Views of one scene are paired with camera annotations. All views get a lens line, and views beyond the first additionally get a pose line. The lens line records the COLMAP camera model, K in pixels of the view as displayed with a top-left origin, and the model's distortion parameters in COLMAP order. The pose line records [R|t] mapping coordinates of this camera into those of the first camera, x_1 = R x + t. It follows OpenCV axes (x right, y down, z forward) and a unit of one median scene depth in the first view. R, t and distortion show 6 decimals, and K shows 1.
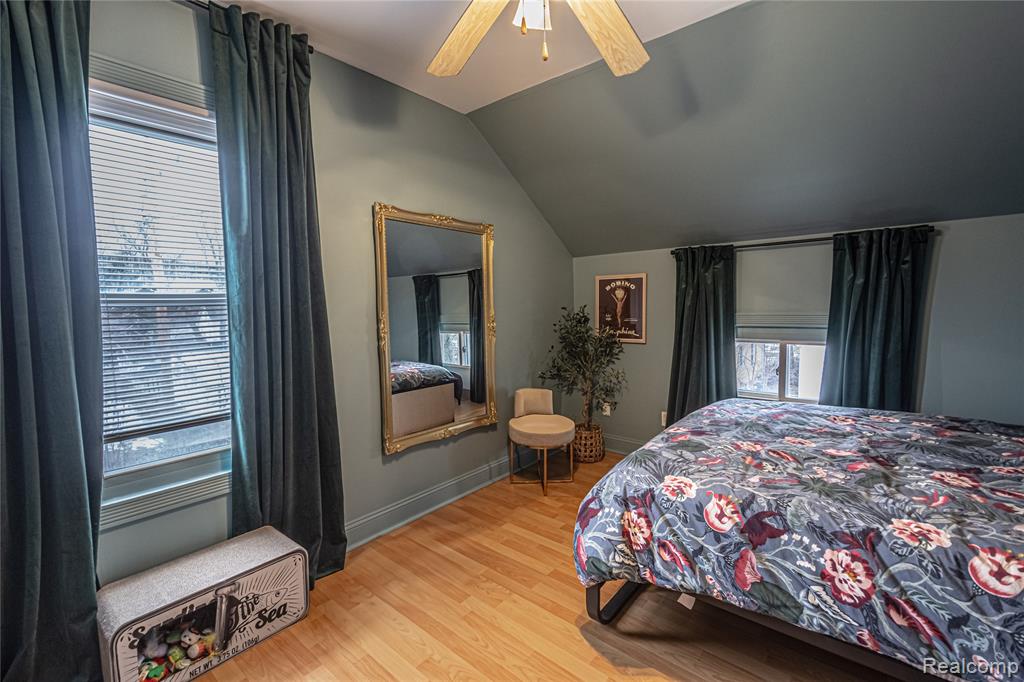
lens RADIAL K [[449.8, 0, 508.3], [0, 449.8, 340.8], [0, 0, 1]] dist [0.014422, -0.002542]
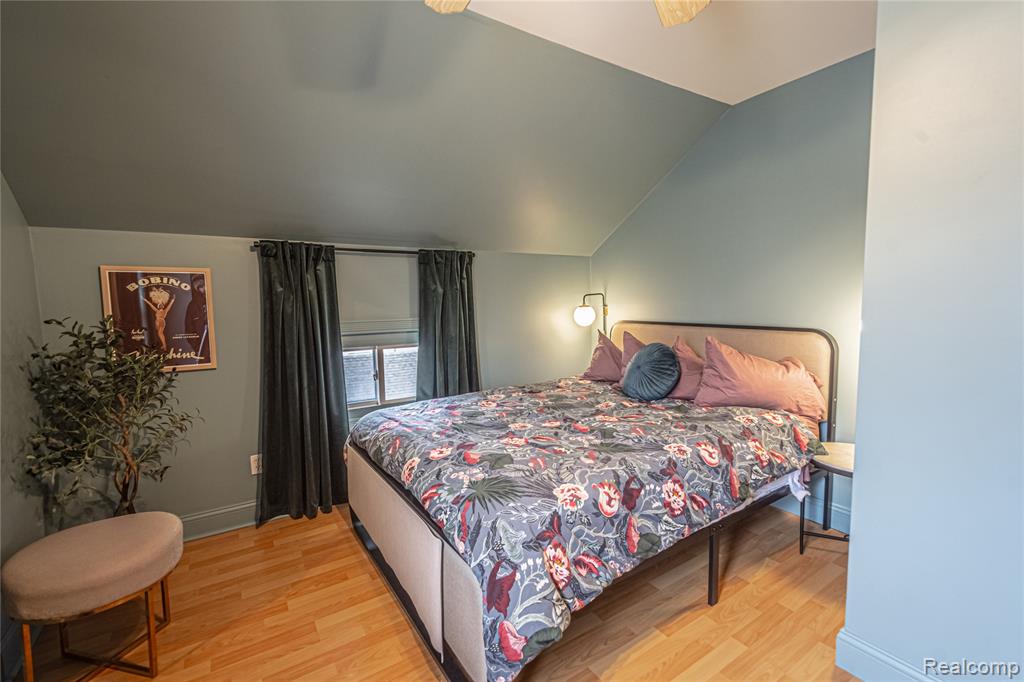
lens RADIAL K [[449.8, 0, 511.0], [0, 449.8, 340.7], [0, 0, 1]] dist [0.014422, -0.002542]
pose [[0.276886, -0.068060, 0.958489, -0.525026], [0.092229, 0.994766, 0.043993, -0.055681], [-0.956466, 0.076219, 0.281714, 0.777140]]
